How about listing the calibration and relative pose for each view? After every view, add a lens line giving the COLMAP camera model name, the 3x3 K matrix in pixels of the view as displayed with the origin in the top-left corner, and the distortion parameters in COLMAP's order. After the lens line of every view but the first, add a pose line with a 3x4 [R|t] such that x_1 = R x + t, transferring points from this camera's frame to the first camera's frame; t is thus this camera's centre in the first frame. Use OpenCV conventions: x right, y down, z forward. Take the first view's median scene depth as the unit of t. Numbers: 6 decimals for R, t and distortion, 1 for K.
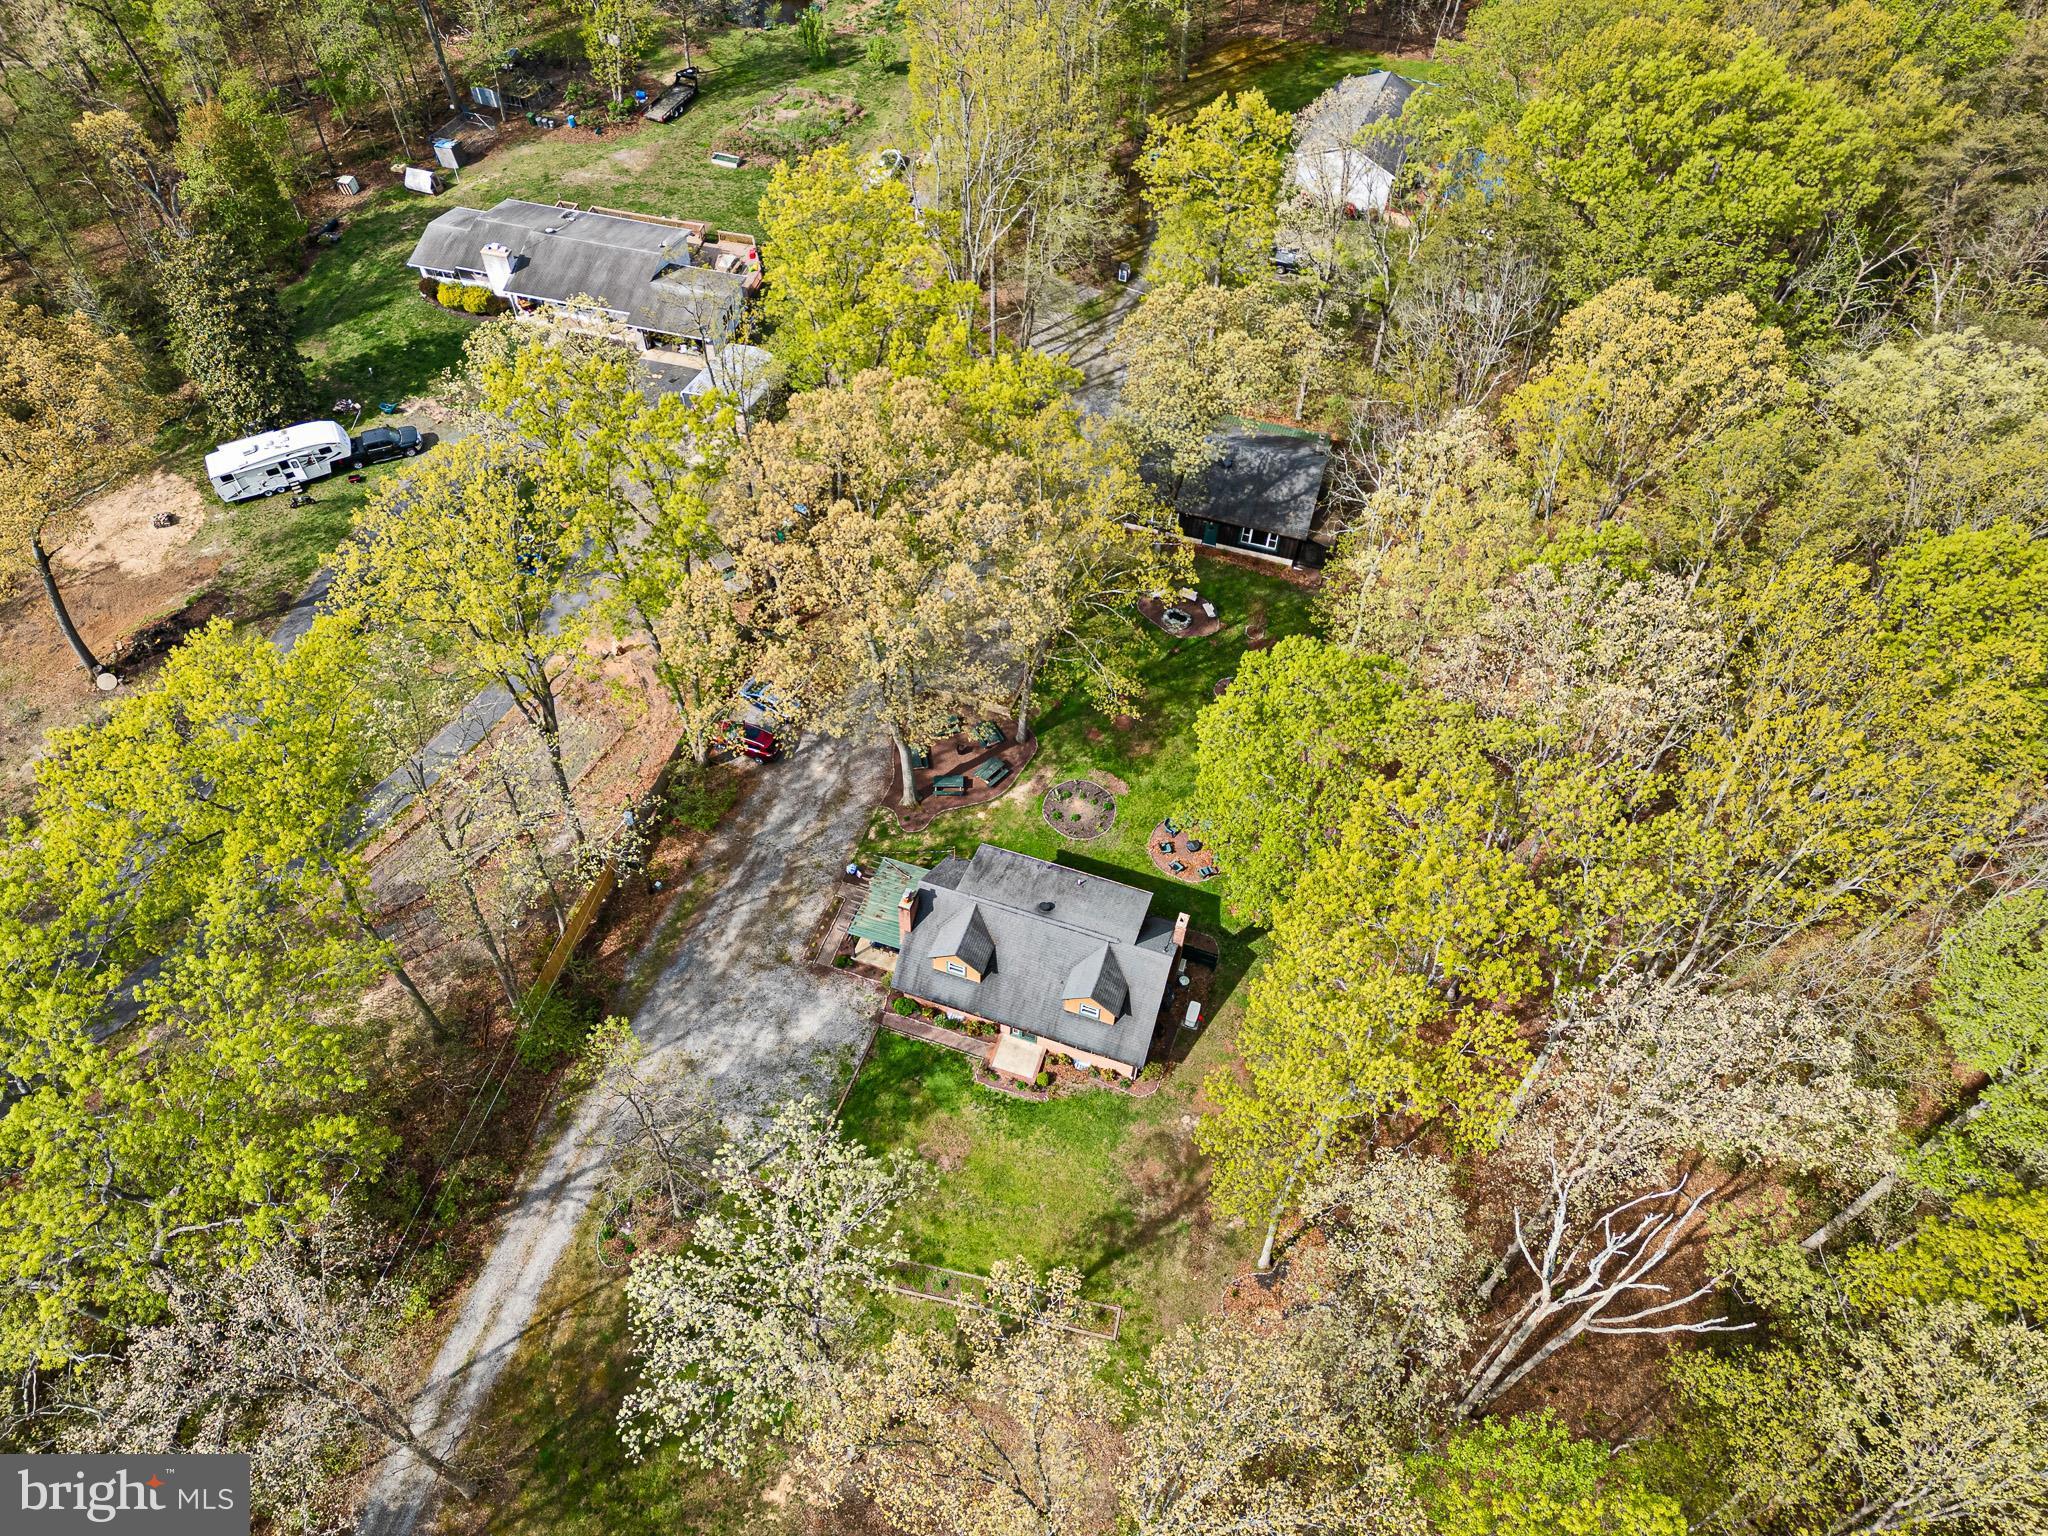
lens RADIAL K [[1426.9, 0, 1037.4], [0, 1426.9, 767.1], [0, 0, 1]] dist [0.032489, -0.006086]
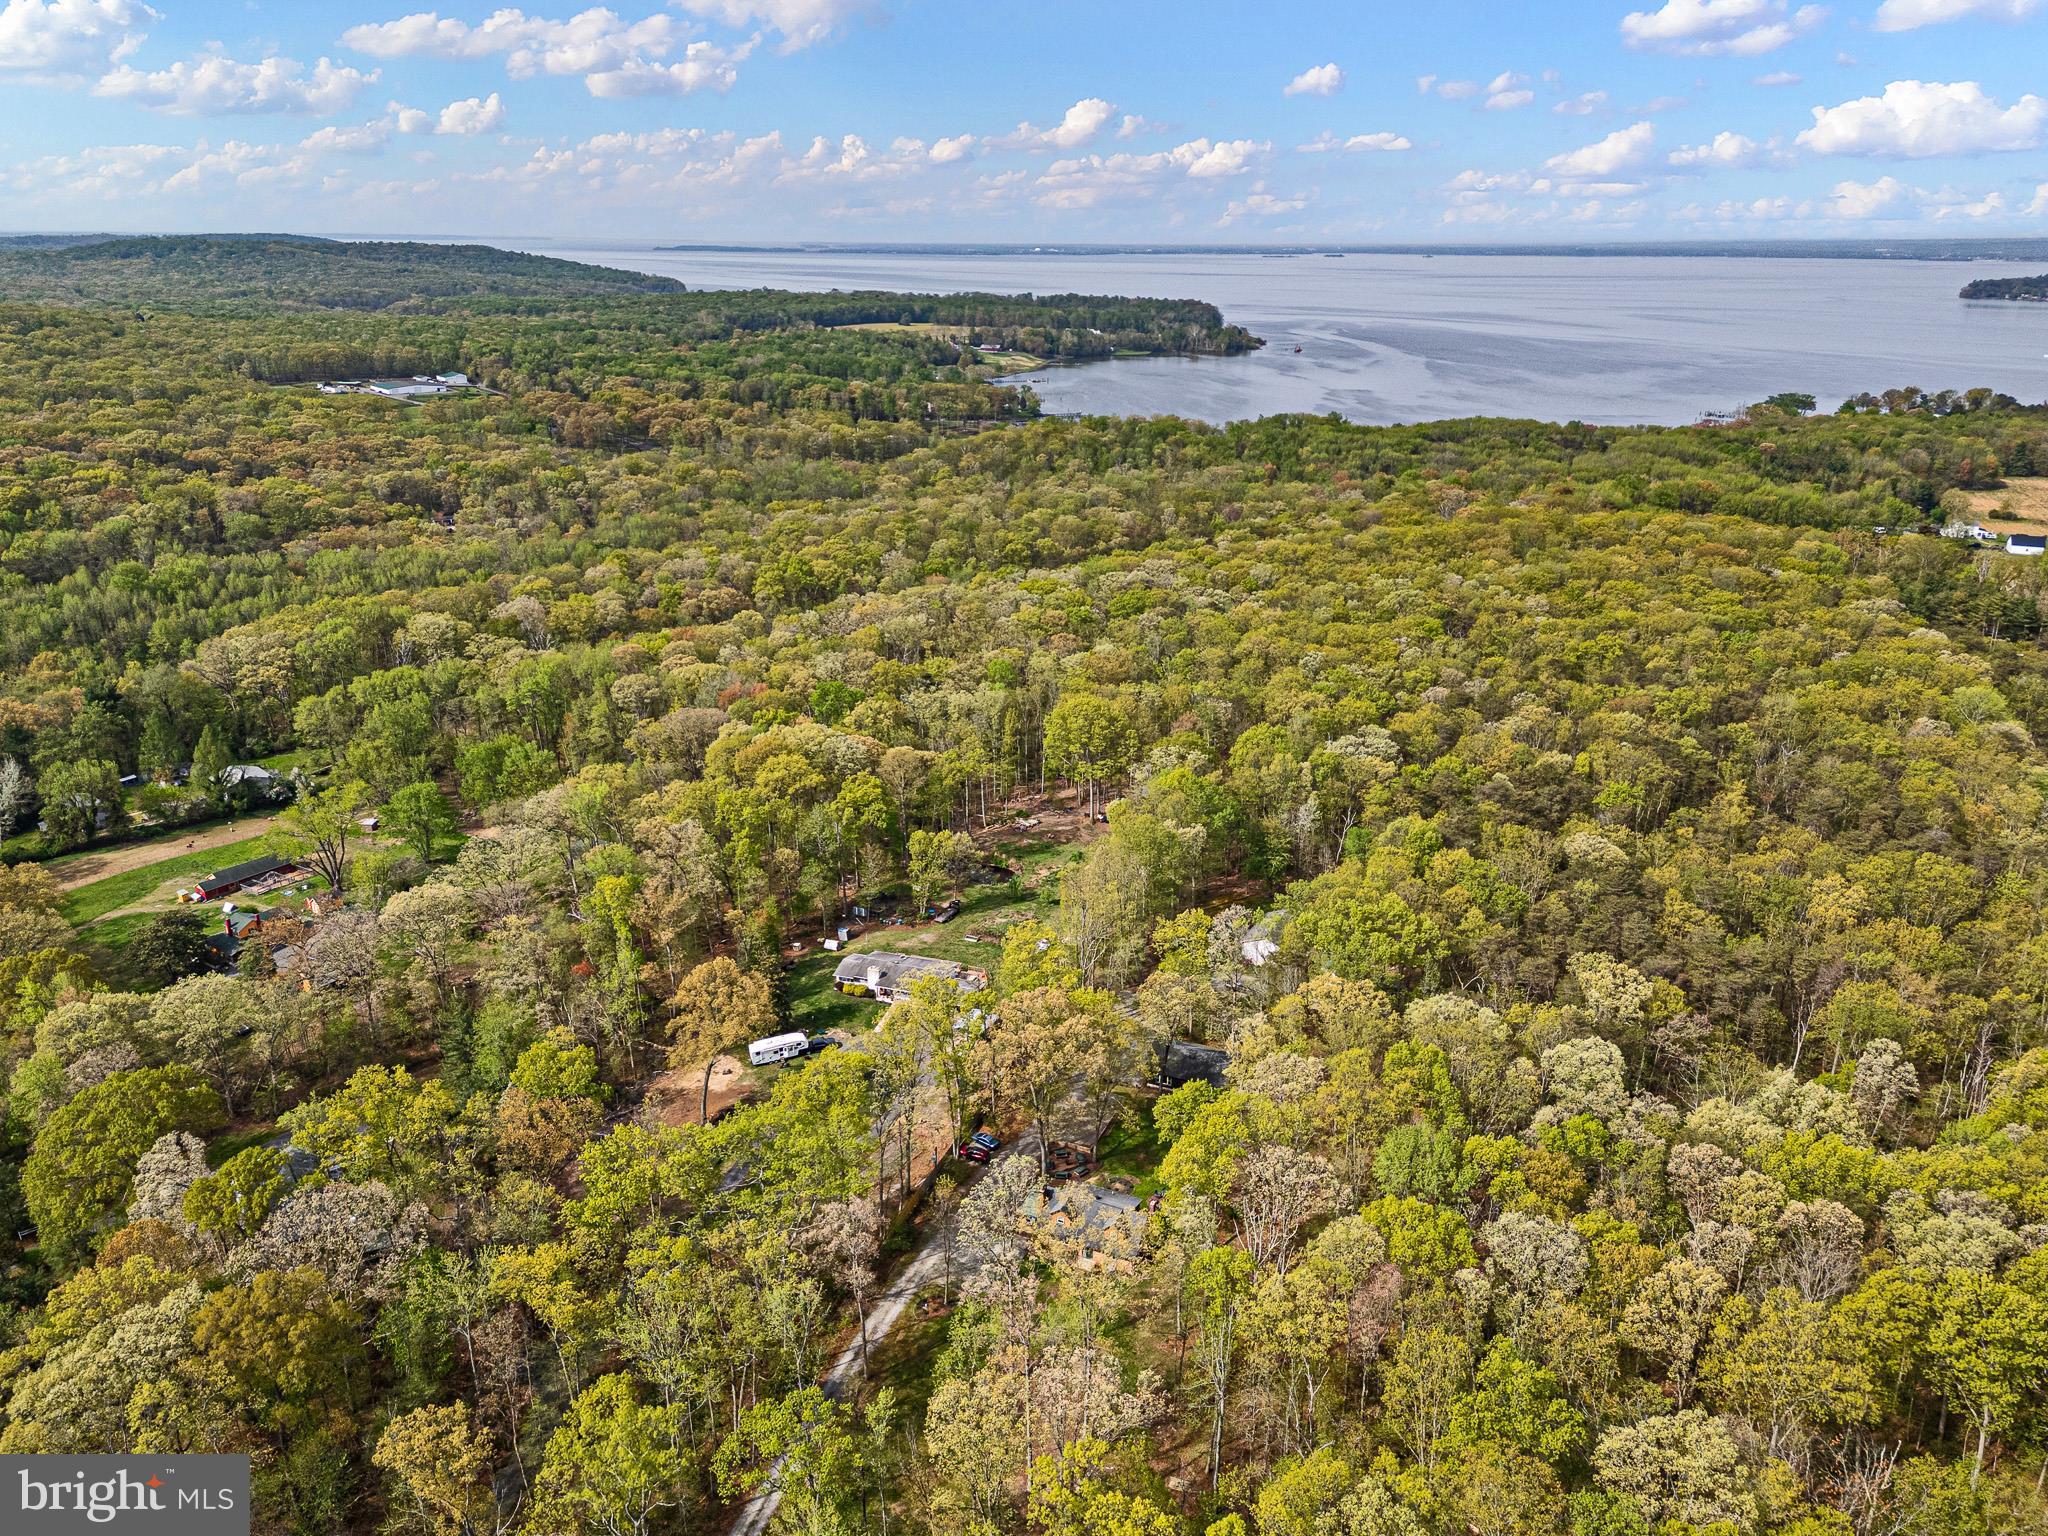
lens RADIAL K [[1426.9, 0, 1020.6], [0, 1426.9, 767.4], [0, 0, 1]] dist [0.032489, -0.006086]
pose [[0.994009, 0.007270, -0.109052, 0.108474], [-0.064135, 0.846729, -0.528144, 0.620469], [0.088498, 0.531974, 0.842123, -1.186201]]
